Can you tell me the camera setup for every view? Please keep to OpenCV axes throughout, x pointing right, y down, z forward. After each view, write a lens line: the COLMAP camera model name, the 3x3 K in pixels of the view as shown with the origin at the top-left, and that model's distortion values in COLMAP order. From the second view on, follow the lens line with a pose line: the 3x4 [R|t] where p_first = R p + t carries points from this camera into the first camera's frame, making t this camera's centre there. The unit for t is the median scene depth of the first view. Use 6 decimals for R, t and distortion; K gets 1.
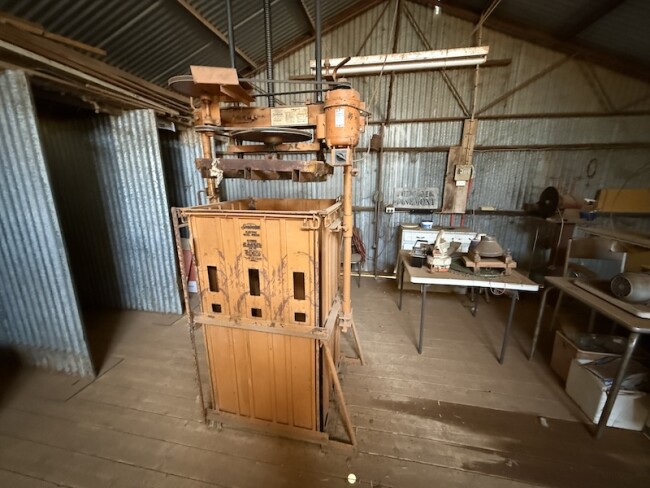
lens RADIAL K [[259.9, 0, 322.7], [0, 259.9, 242.9], [0, 0, 1]] dist [0.000041, -0.000088]
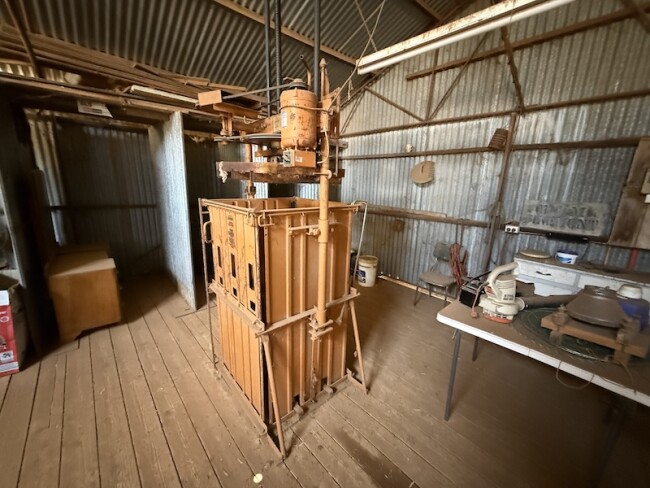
lens RADIAL K [[259.9, 0, 322.3], [0, 259.9, 242.0], [0, 0, 1]] dist [0.000041, -0.000088]
pose [[0.800724, 0.160737, -0.577066, 0.273886], [-0.172506, 0.984392, 0.034830, -0.024043], [0.573658, 0.071658, 0.815955, 0.096926]]
